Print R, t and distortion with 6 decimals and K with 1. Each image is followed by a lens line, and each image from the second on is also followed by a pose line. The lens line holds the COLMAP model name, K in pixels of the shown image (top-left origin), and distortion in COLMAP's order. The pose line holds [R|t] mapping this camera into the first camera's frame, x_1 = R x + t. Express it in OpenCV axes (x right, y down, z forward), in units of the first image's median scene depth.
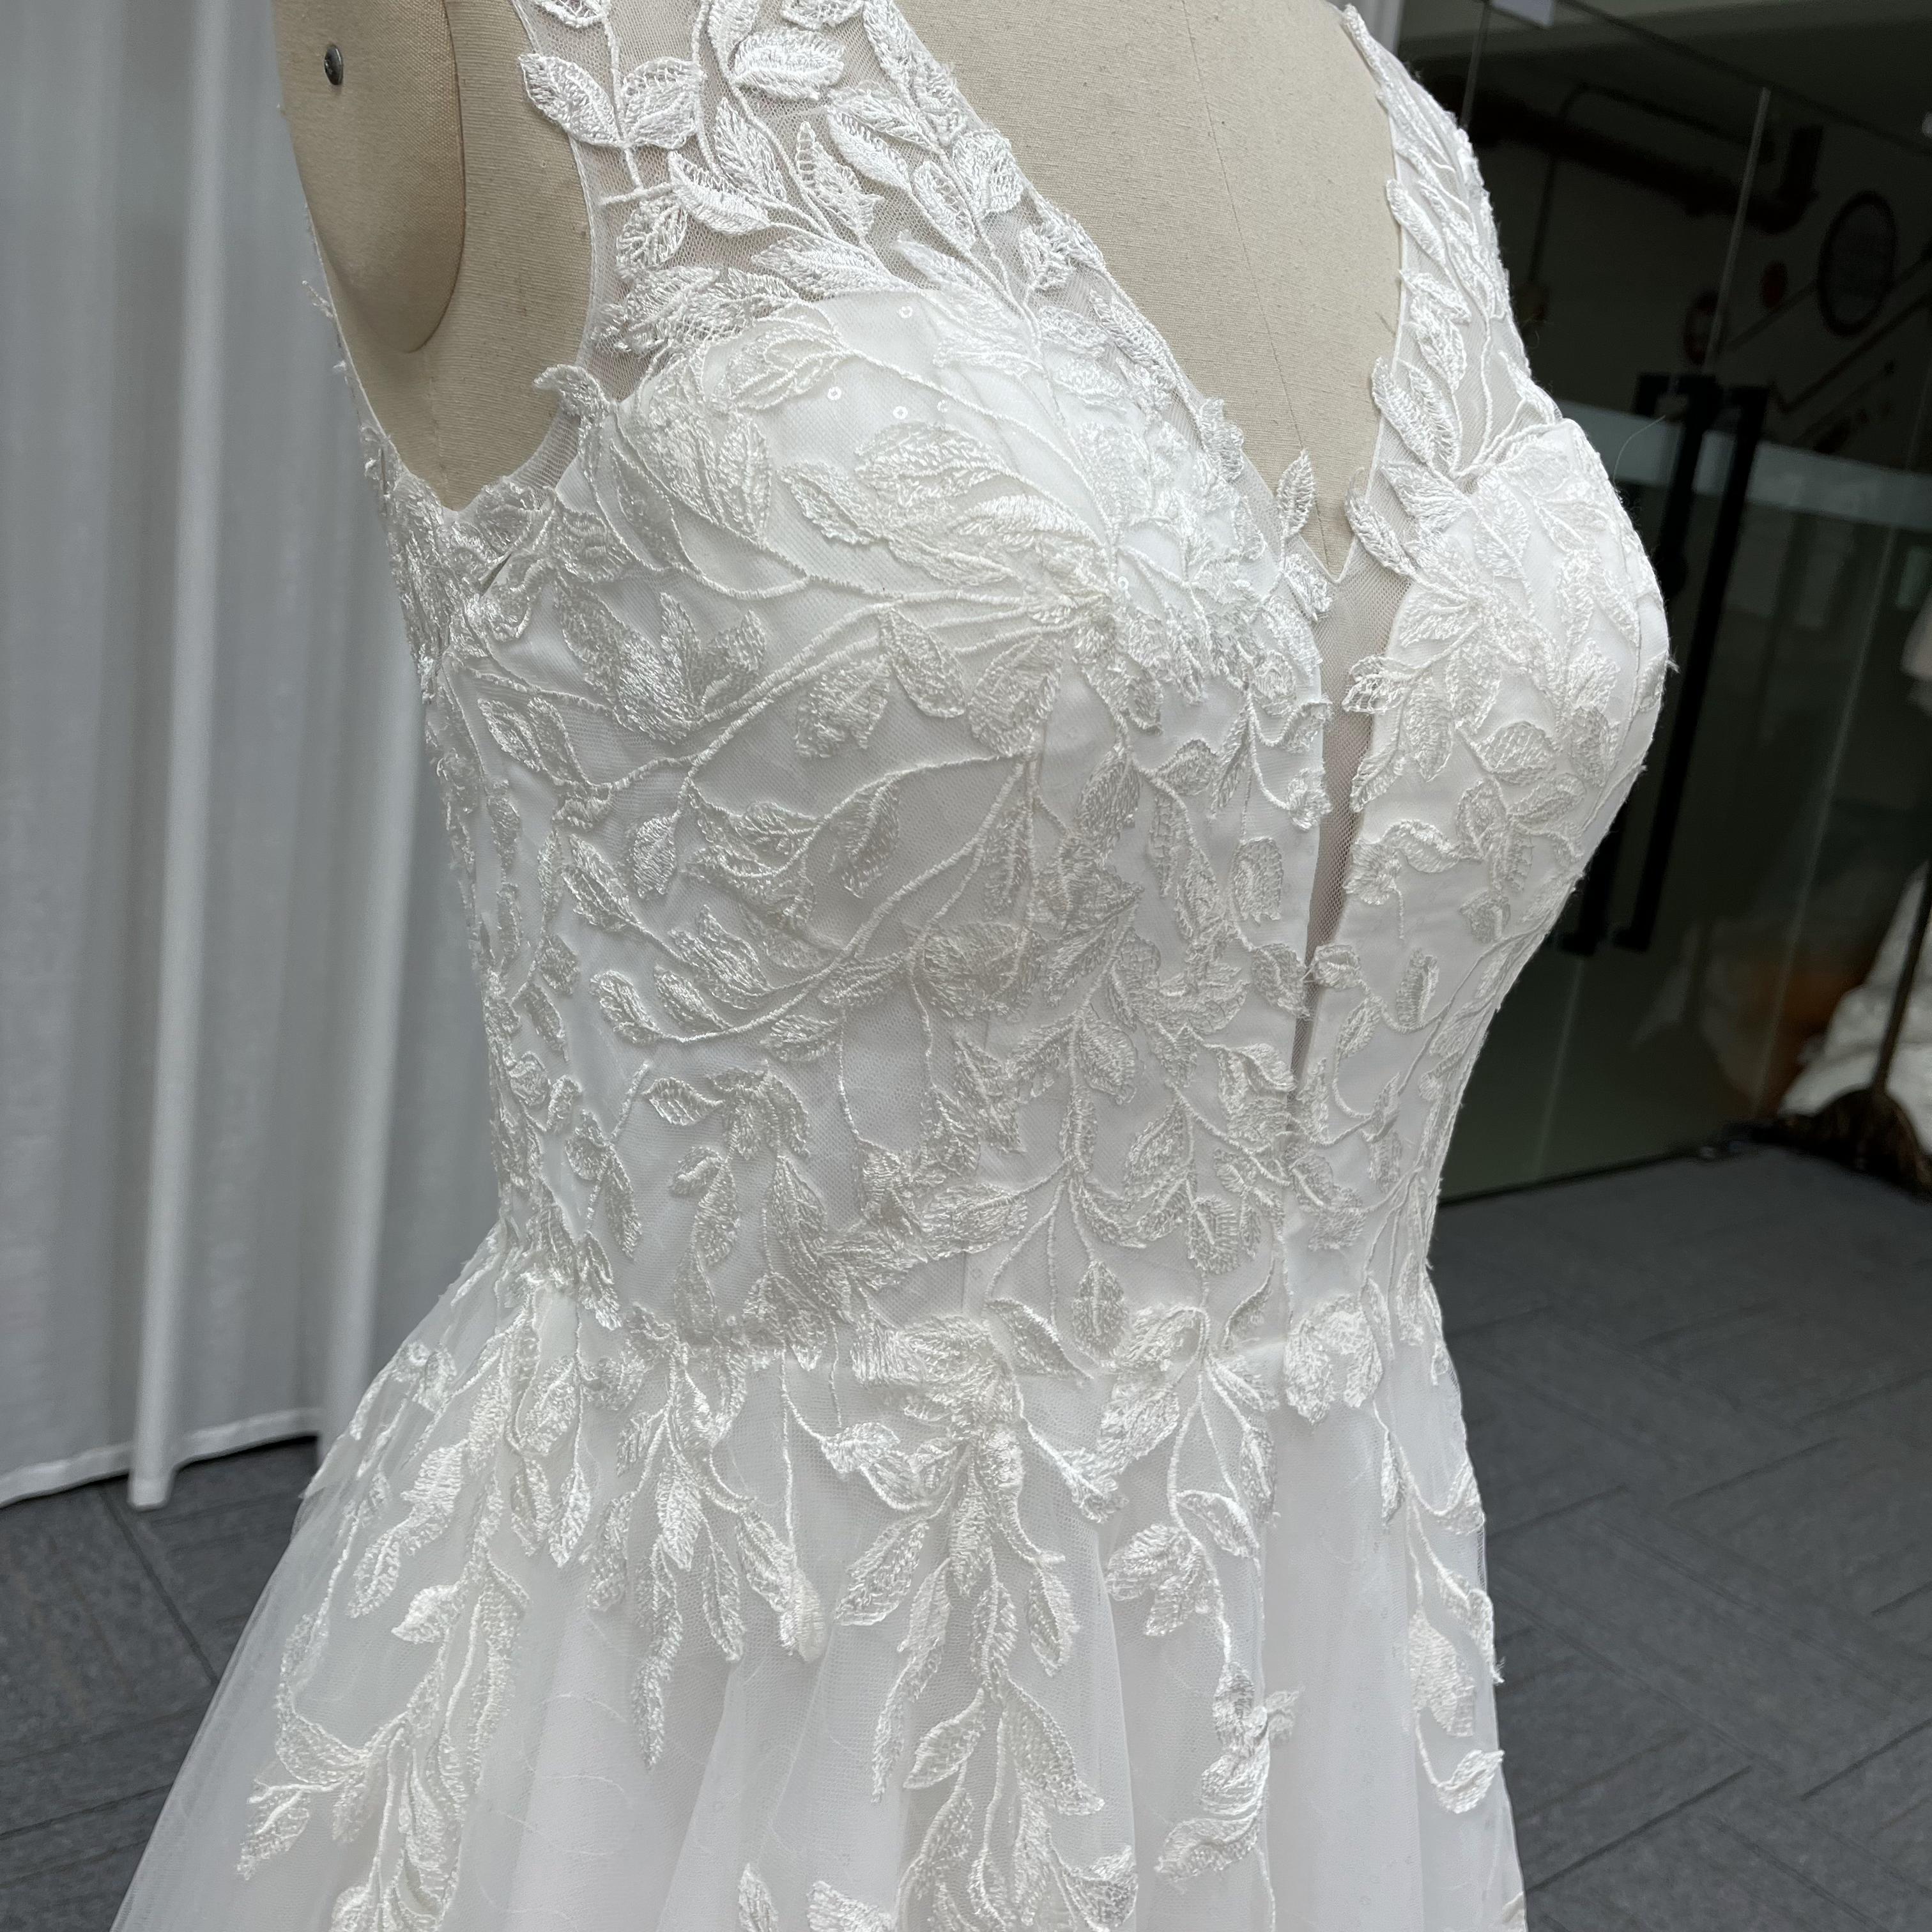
lens RADIAL K [[1975.8, 0, 933.5], [0, 1975.8, 977.1], [0, 0, 1]] dist [0.006812, 0.007491]
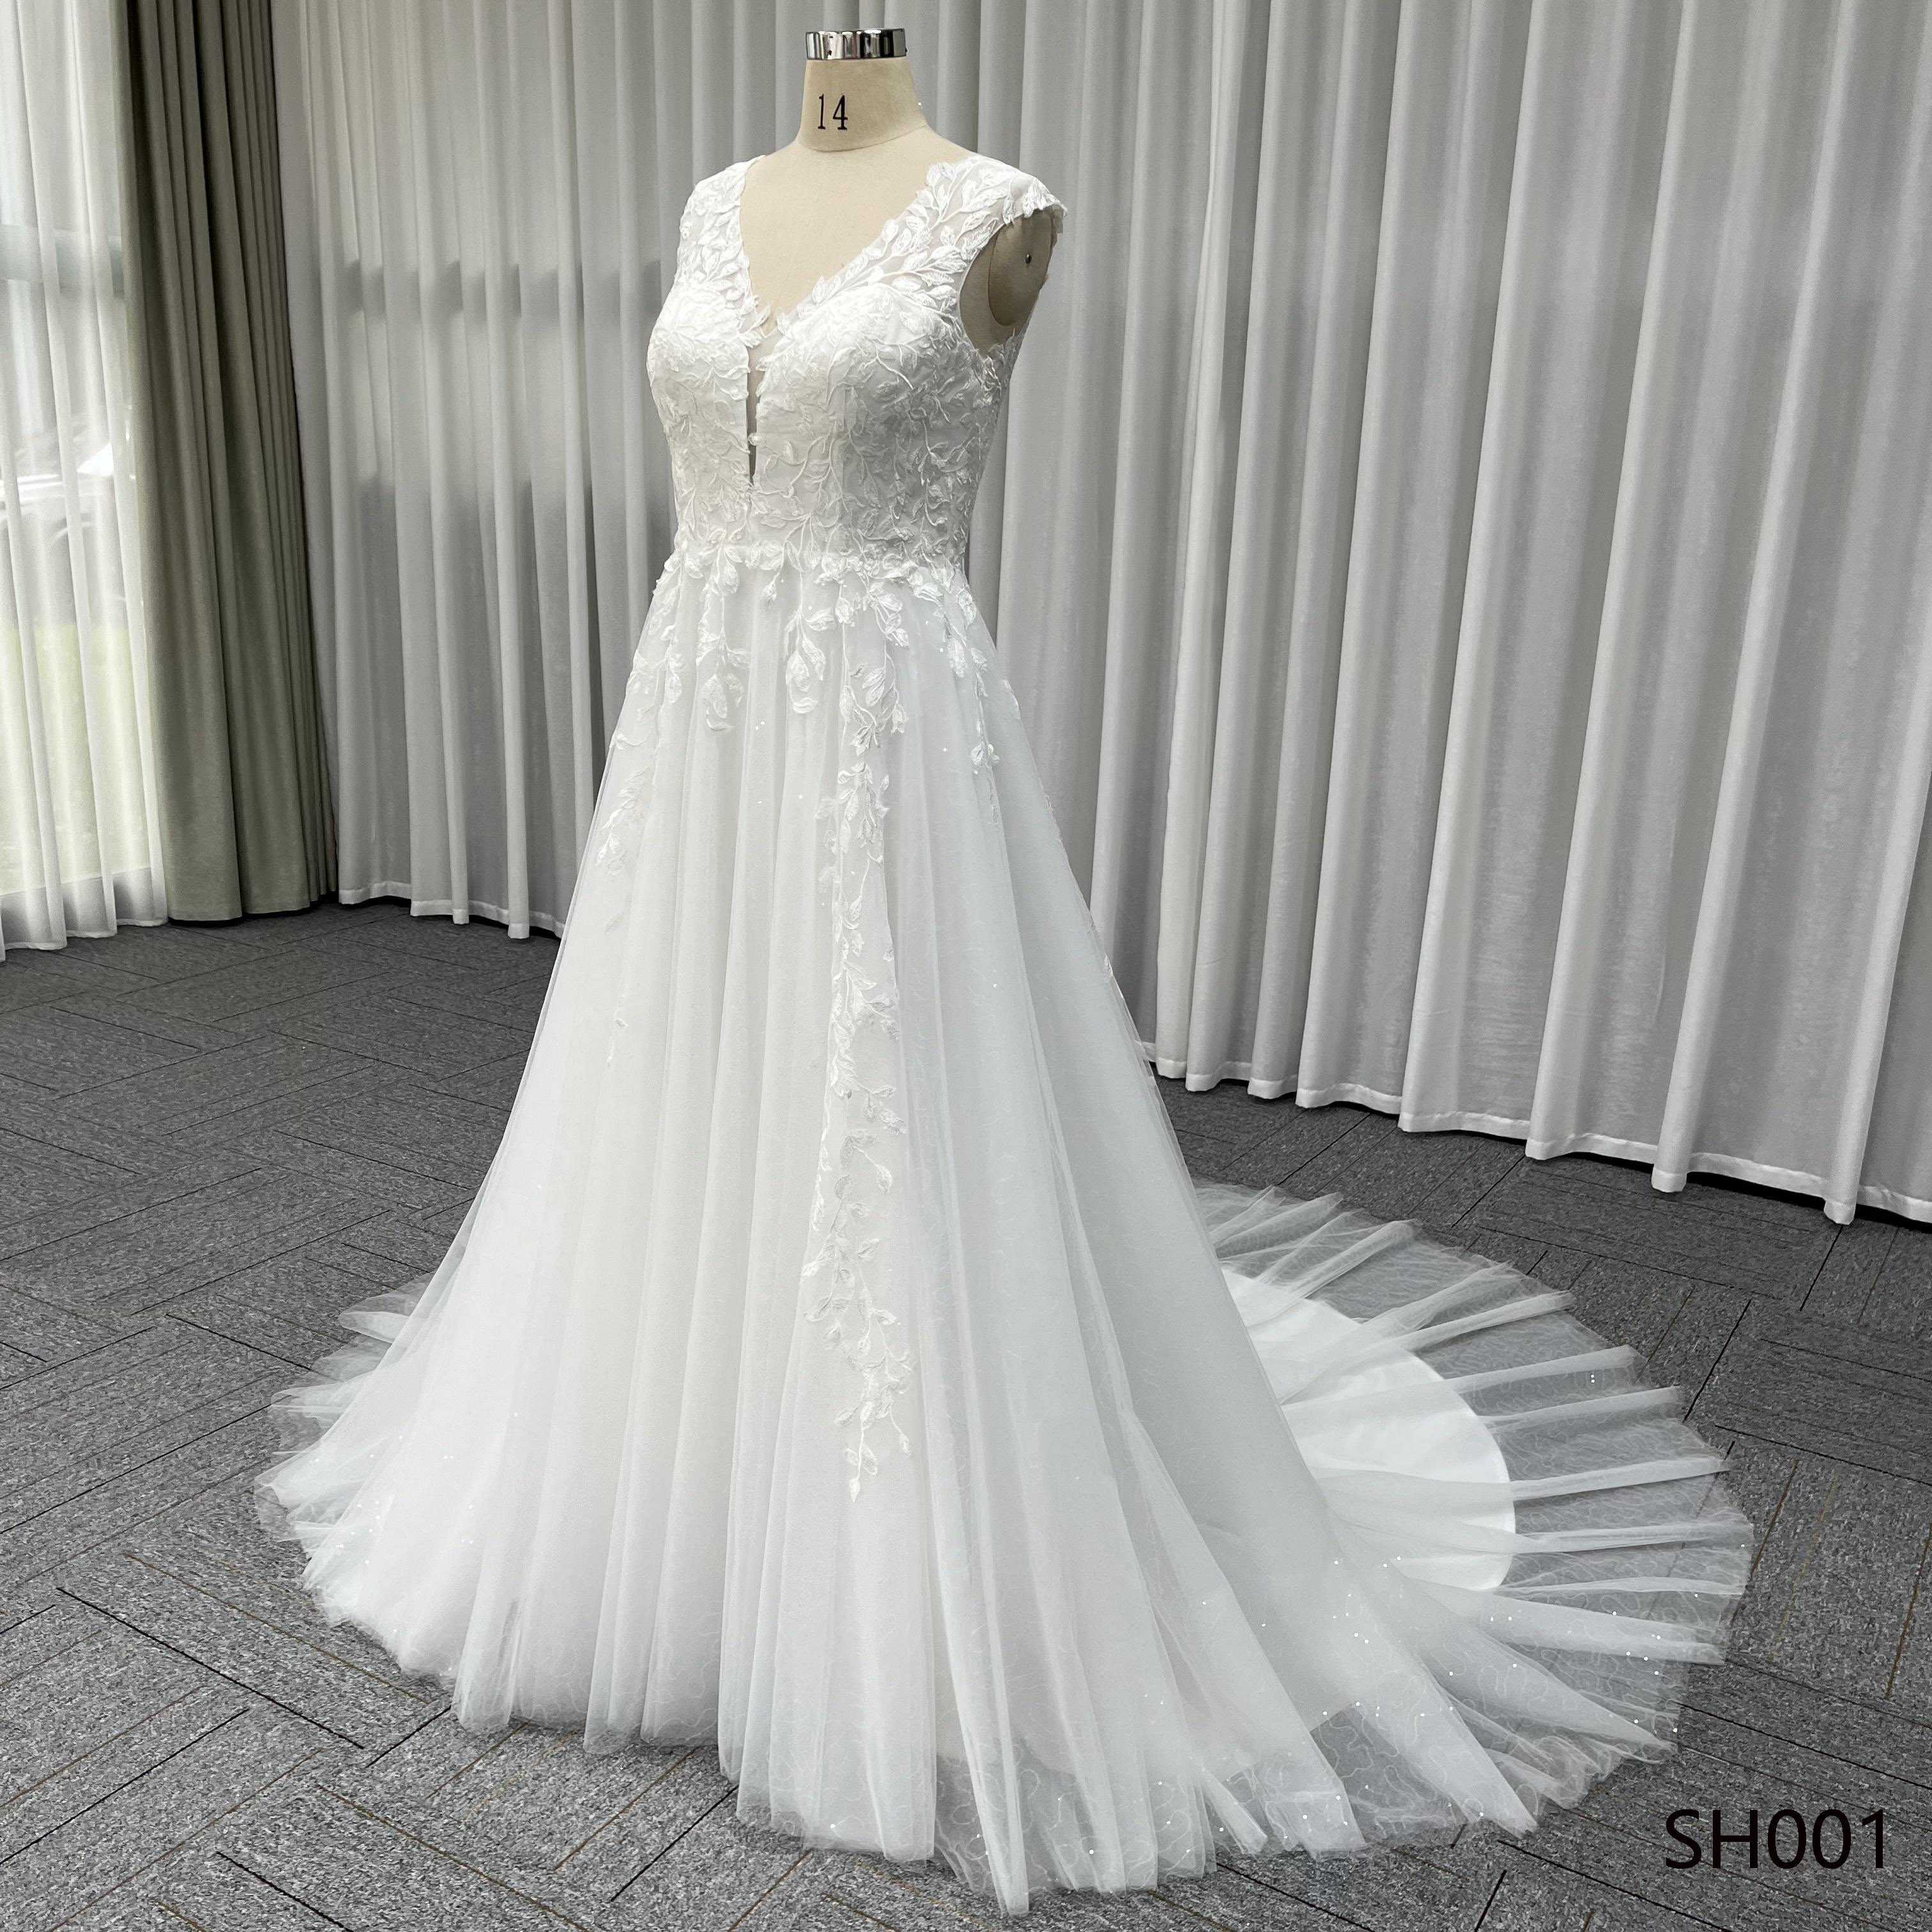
lens RADIAL K [[1827.4, 0, 1000.5], [0, 1827.4, 968.0], [0, 0, 1]] dist [-0.001239, -0.013816]
pose [[0.418925, 0.156765, -0.894386, 3.775366], [-0.211217, 0.974789, 0.071925, 0.644259], [0.883113, 0.158779, 0.441475, 0.030517]]
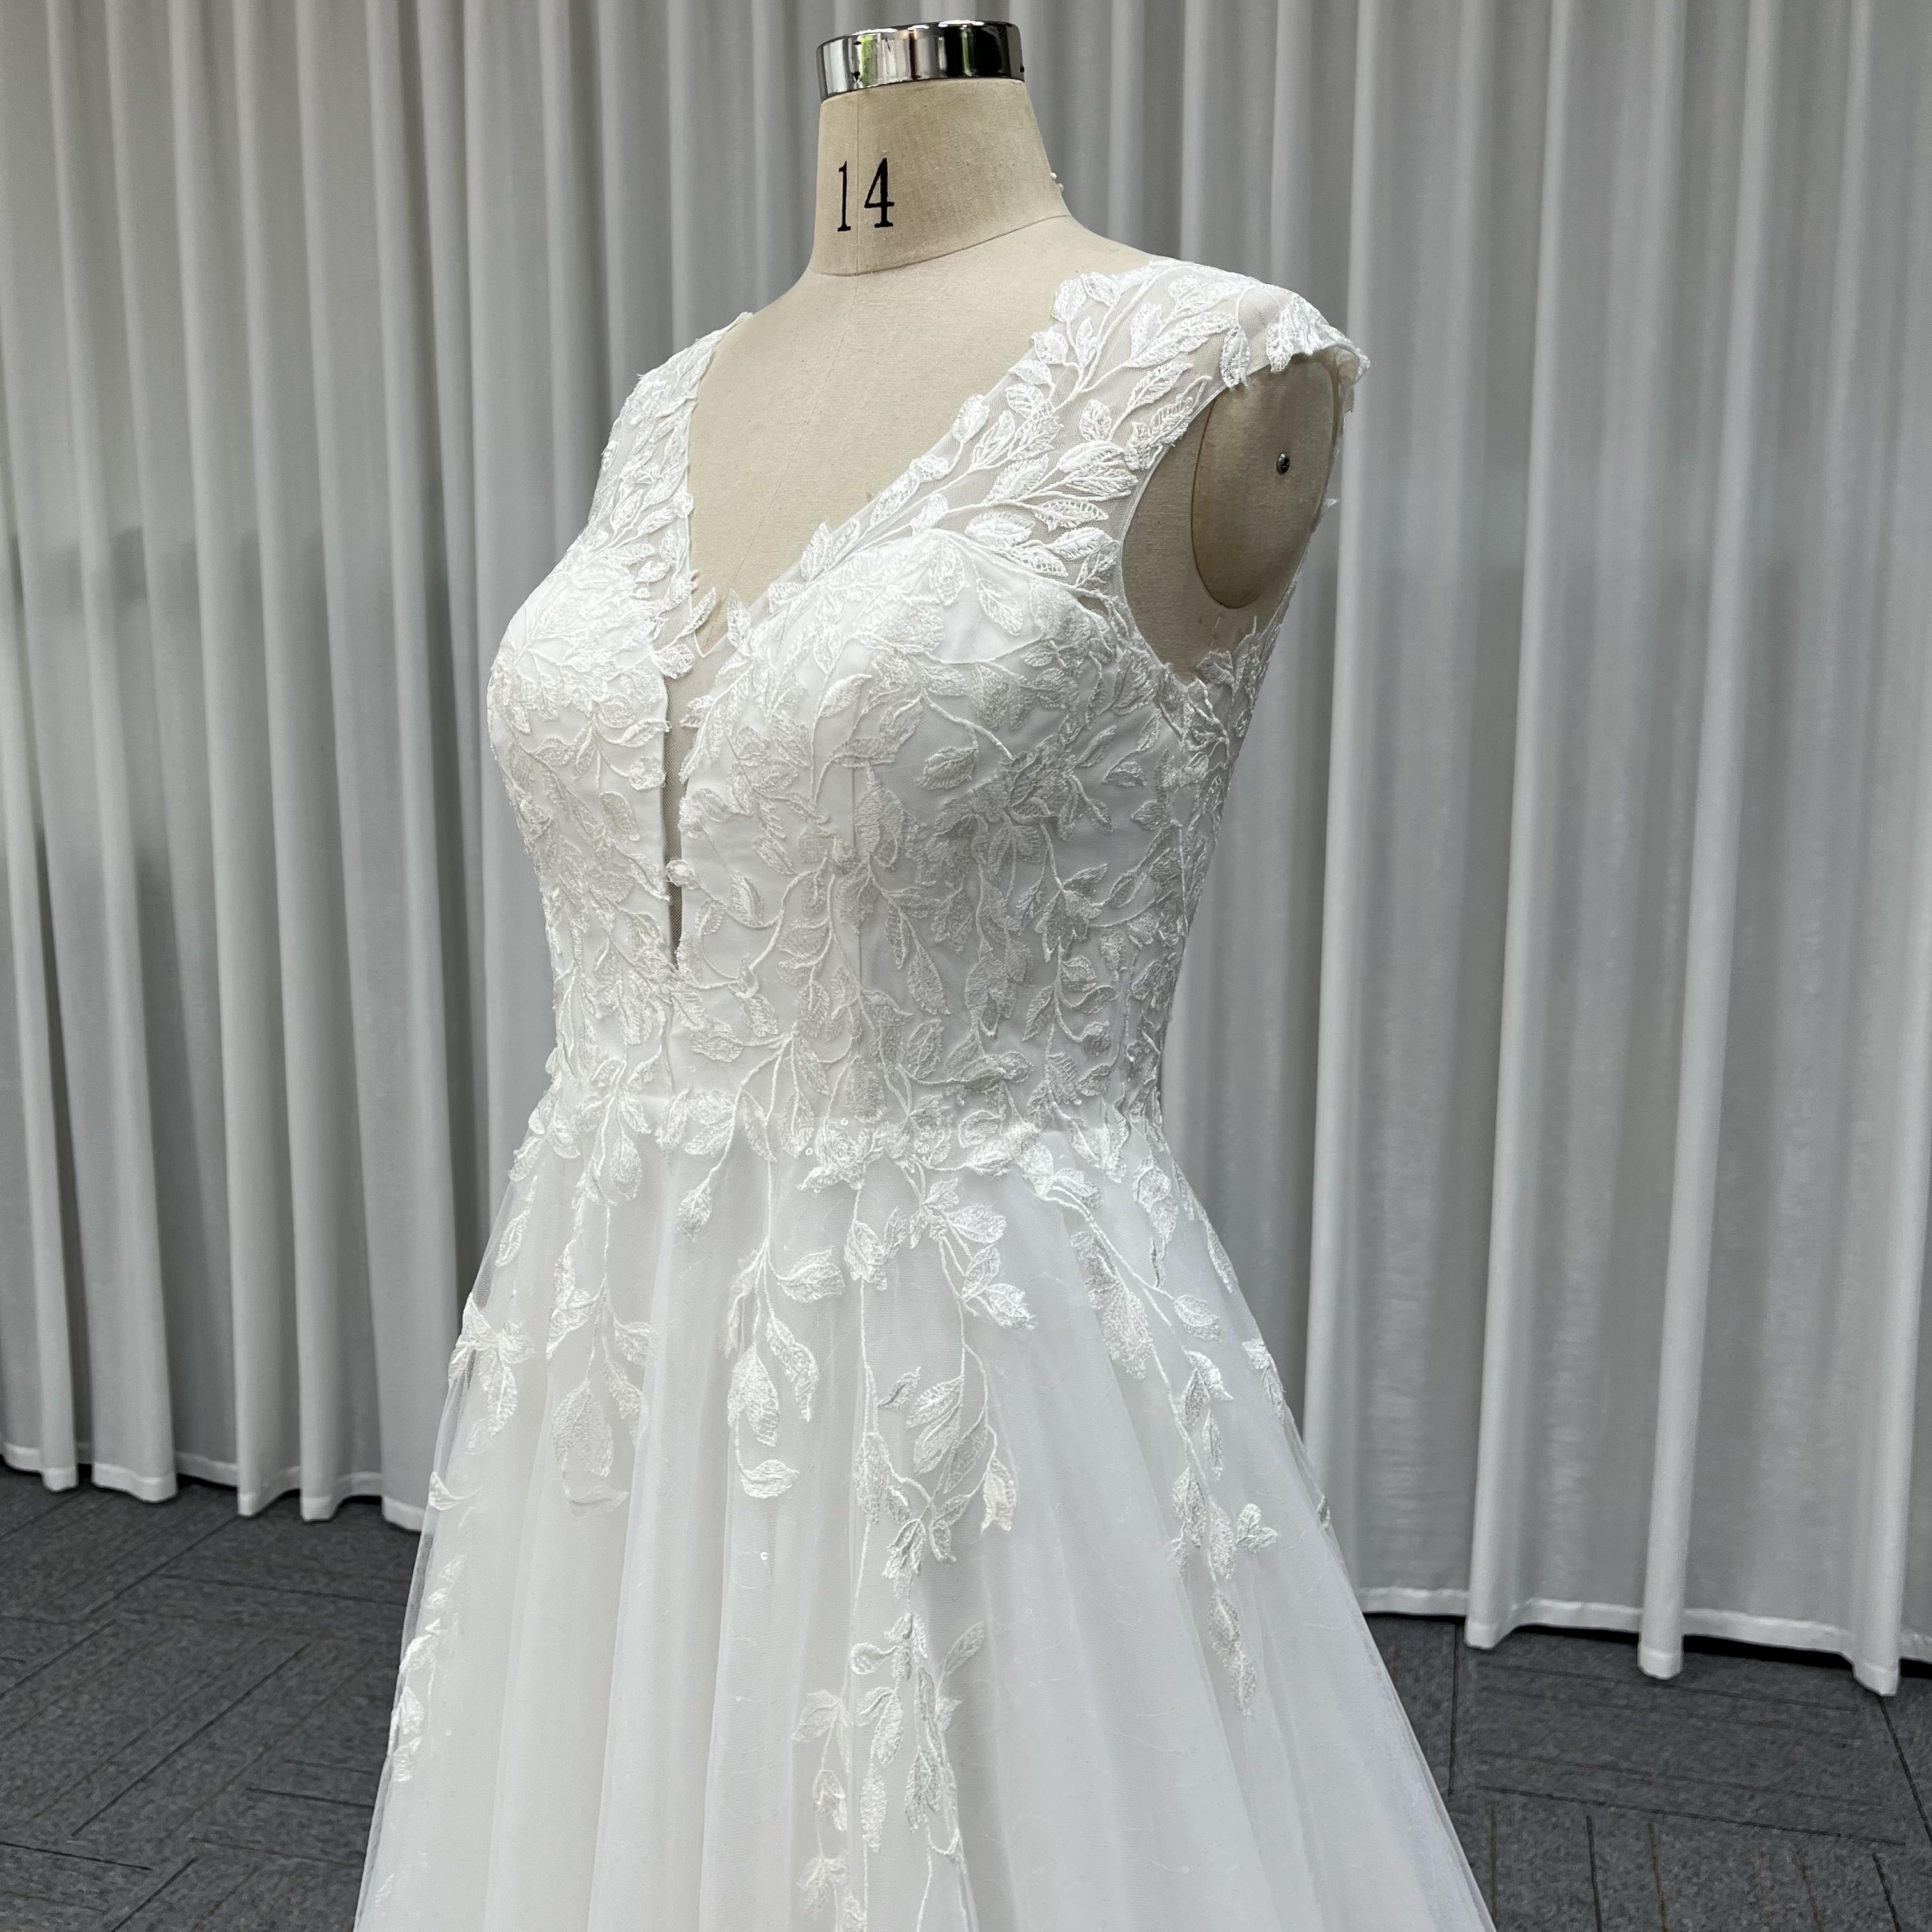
lens RADIAL K [[1885.5, 0, 984.0], [0, 1885.5, 970.2], [0, 0, 1]] dist [0.029707, -0.032984]
pose [[0.268604, 0.016631, -0.963107, 1.906267], [-0.208713, 0.977103, -0.041336, 0.090971], [0.940367, 0.212116, 0.265924, 0.849898]]
